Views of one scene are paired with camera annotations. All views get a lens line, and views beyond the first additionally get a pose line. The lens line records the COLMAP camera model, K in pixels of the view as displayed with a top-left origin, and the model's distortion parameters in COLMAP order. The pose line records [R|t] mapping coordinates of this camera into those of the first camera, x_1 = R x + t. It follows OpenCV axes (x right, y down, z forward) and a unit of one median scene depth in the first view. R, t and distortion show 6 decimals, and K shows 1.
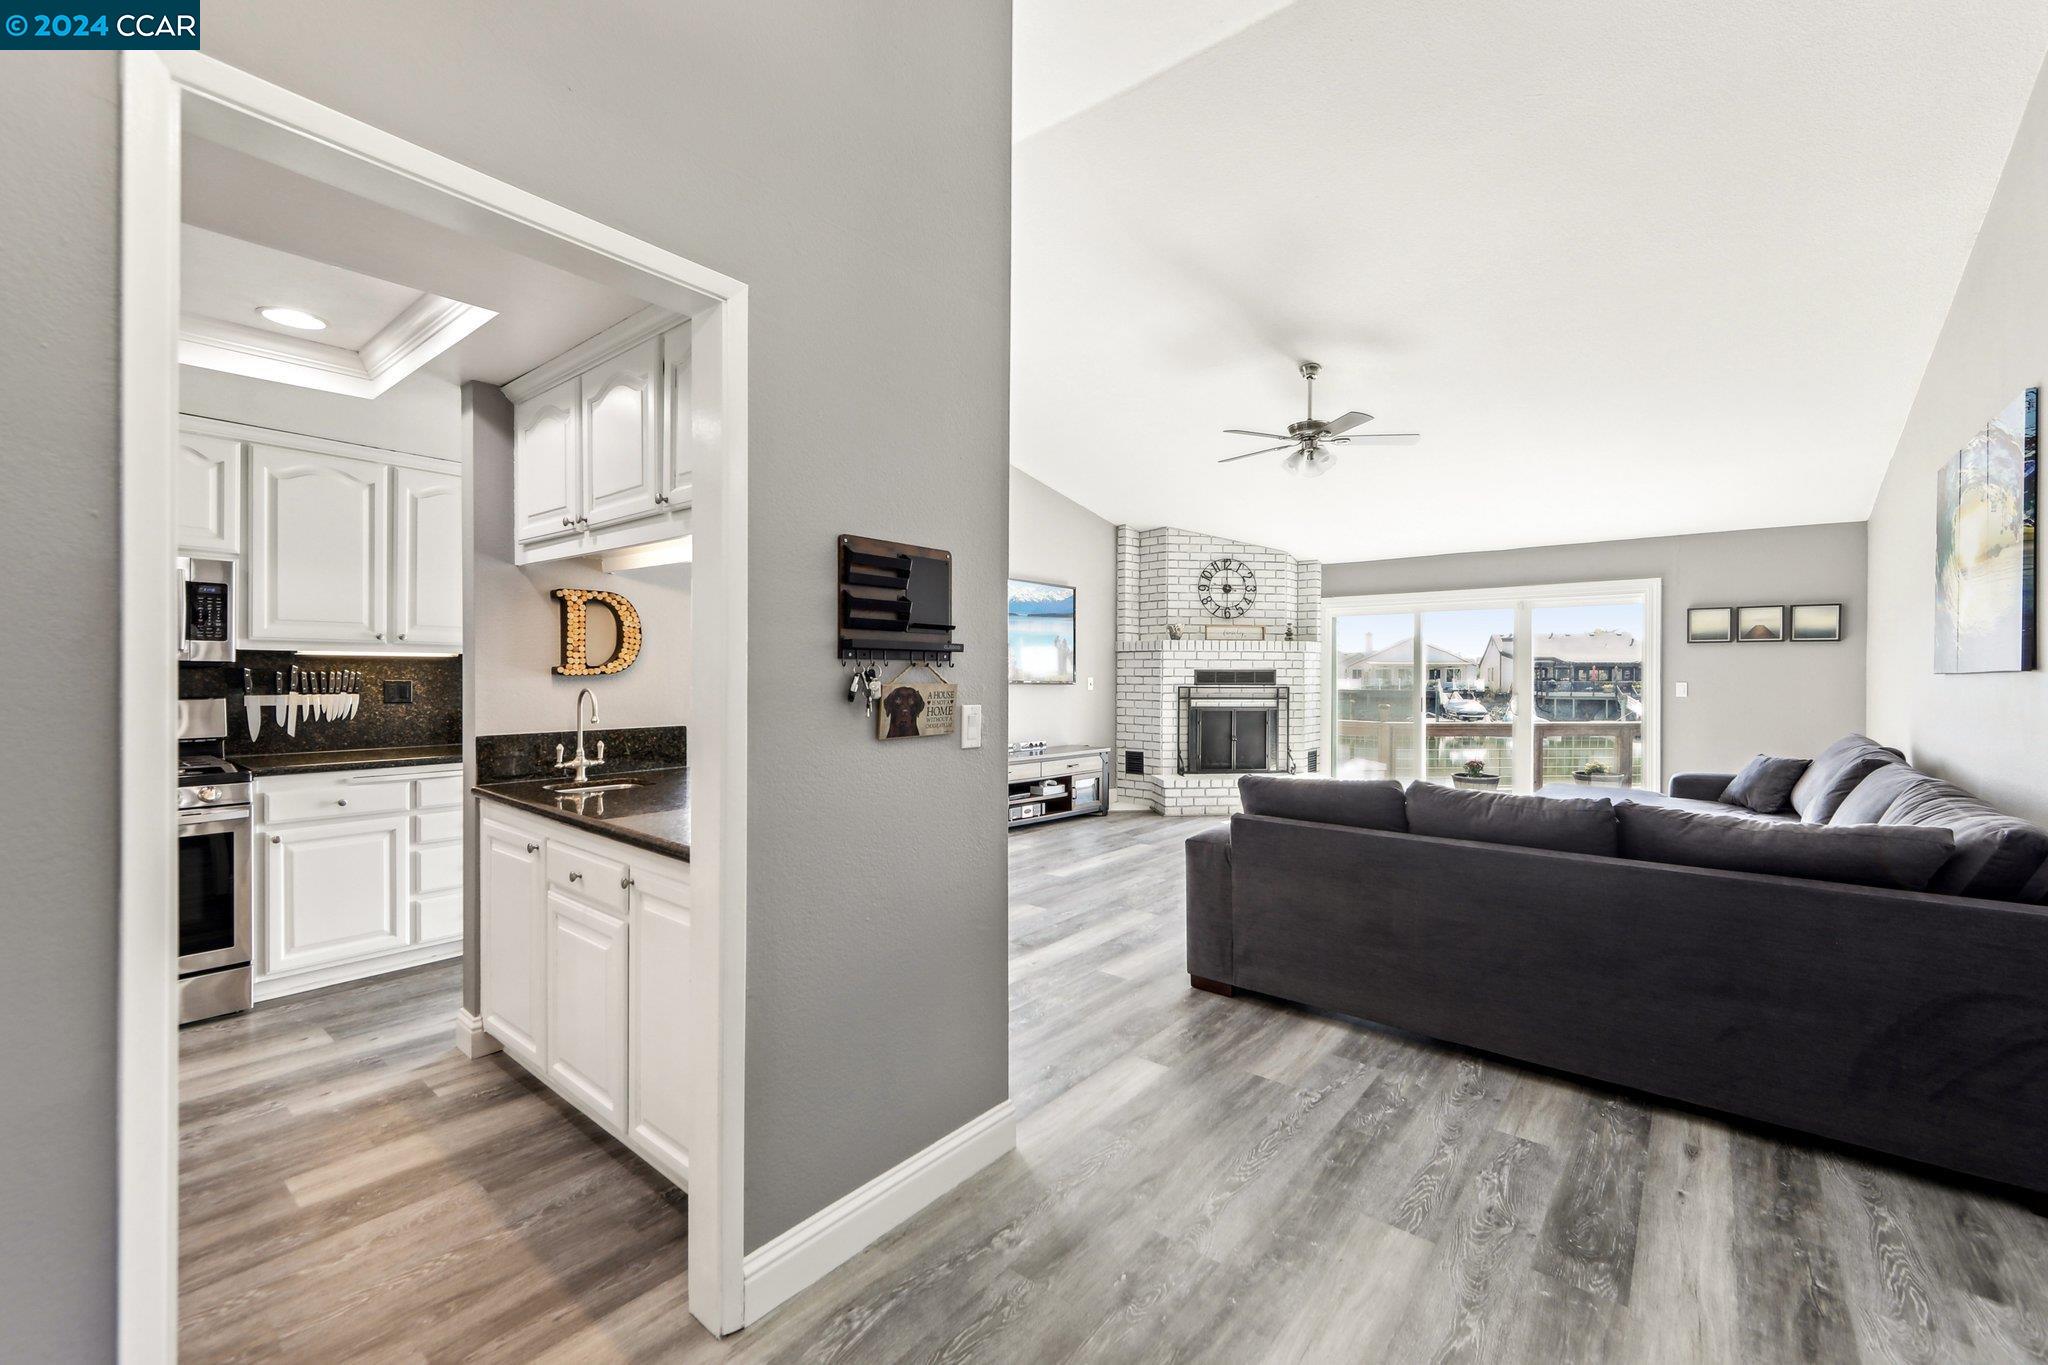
lens RADIAL K [[846.2, 0, 1026.4], [0, 846.2, 674.4], [0, 0, 1]] dist [0.000761, 0.000101]
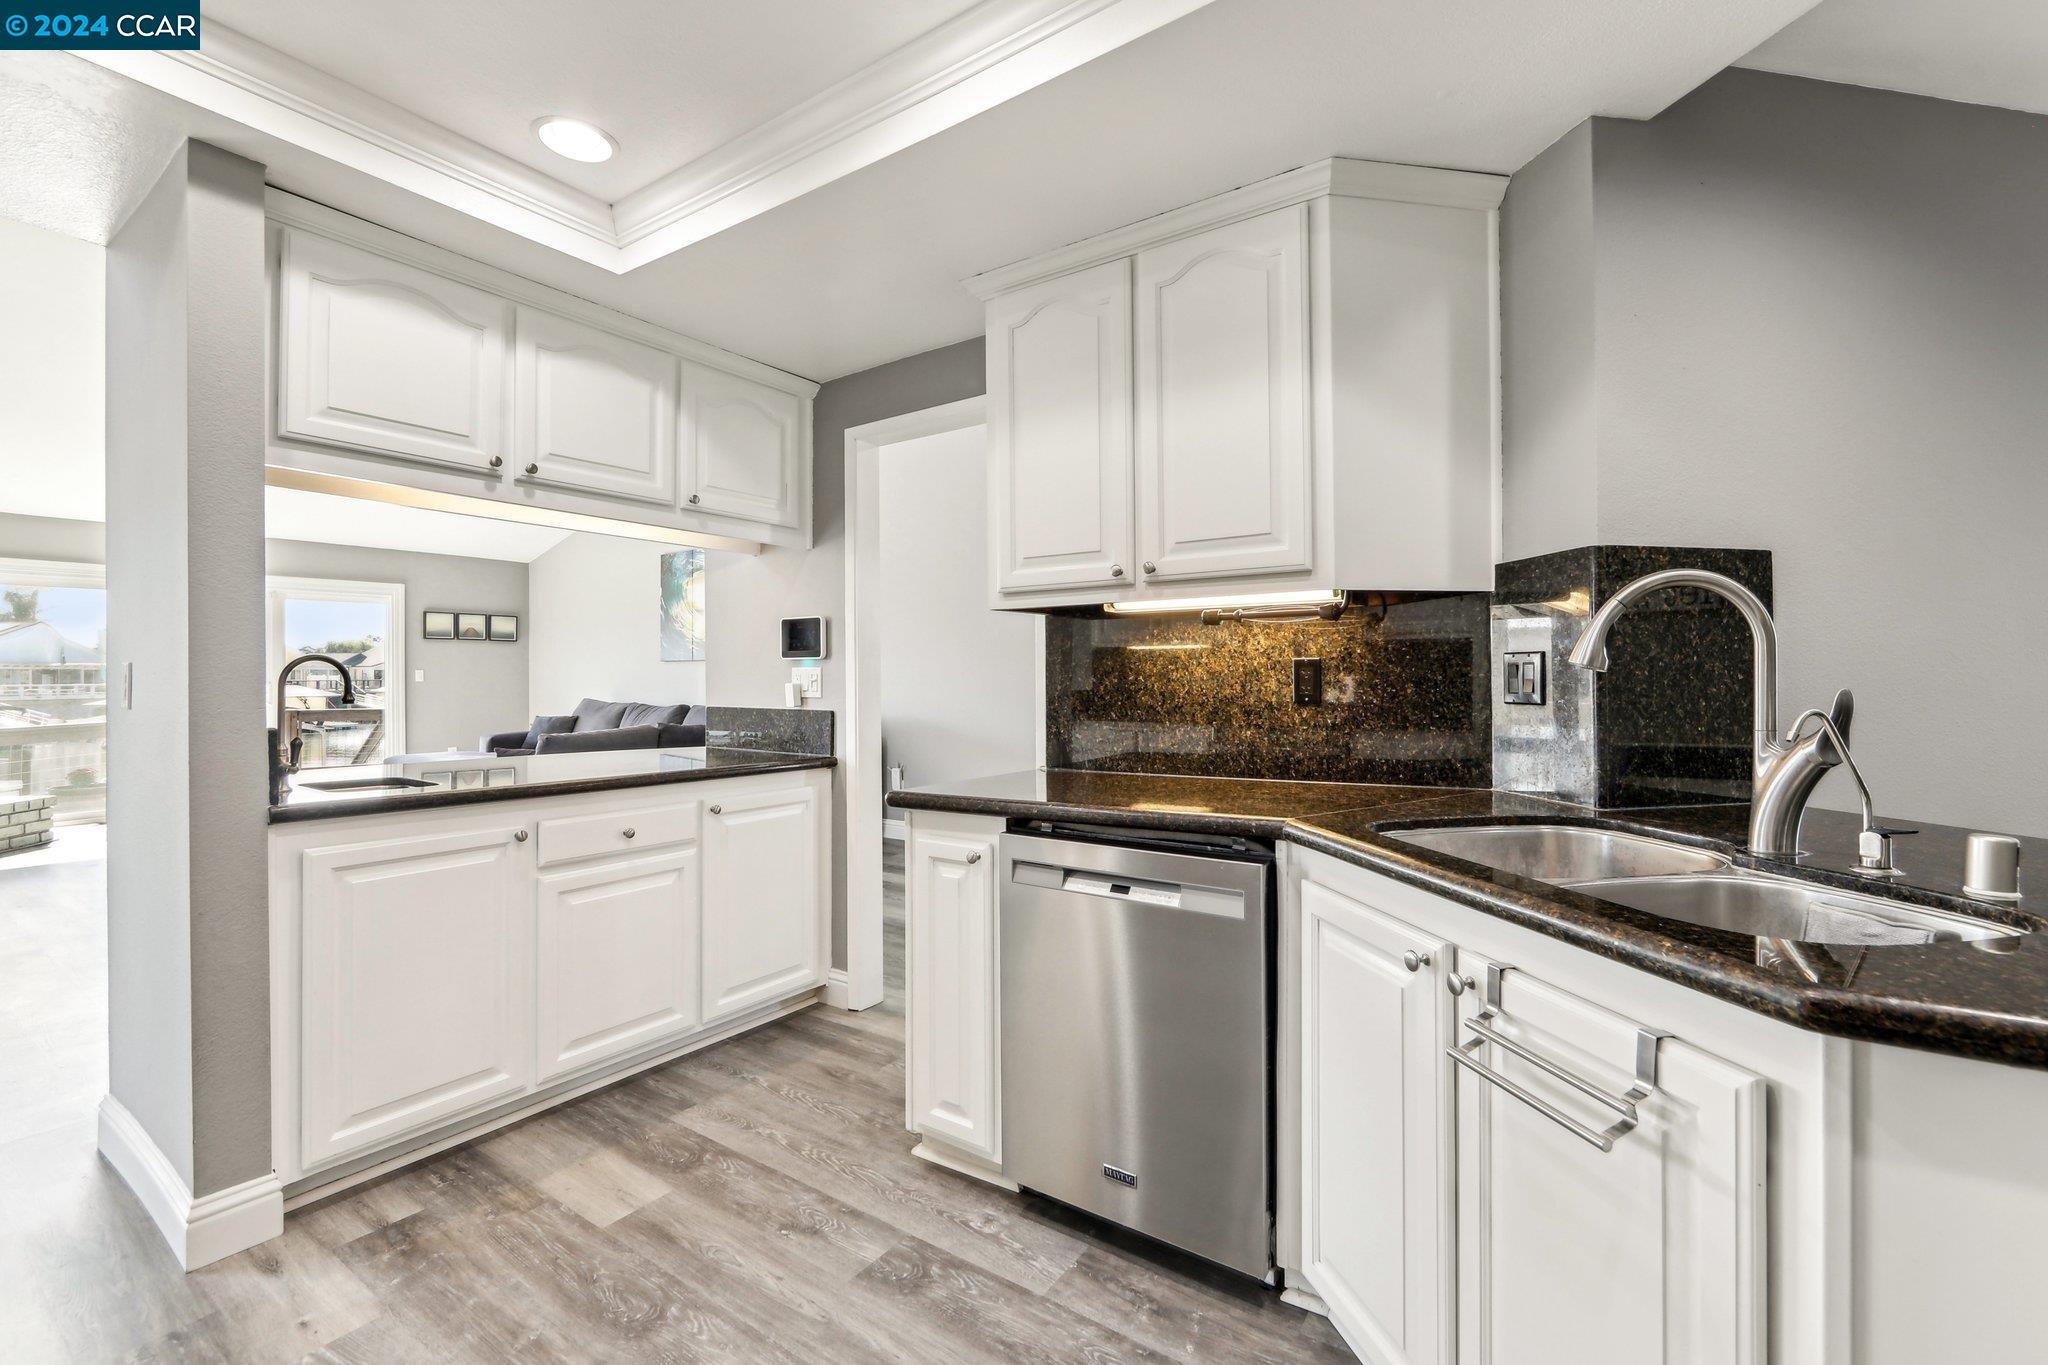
lens RADIAL K [[861.6, 0, 1033.4], [0, 861.6, 672.7], [0, 0, 1]] dist [-0.016764, -0.000018]
pose [[-0.085437, -0.001889, 0.996342, -0.462722], [0.003796, 0.999990, 0.002222, 0.011736], [-0.996336, 0.003972, -0.085429, 0.168668]]
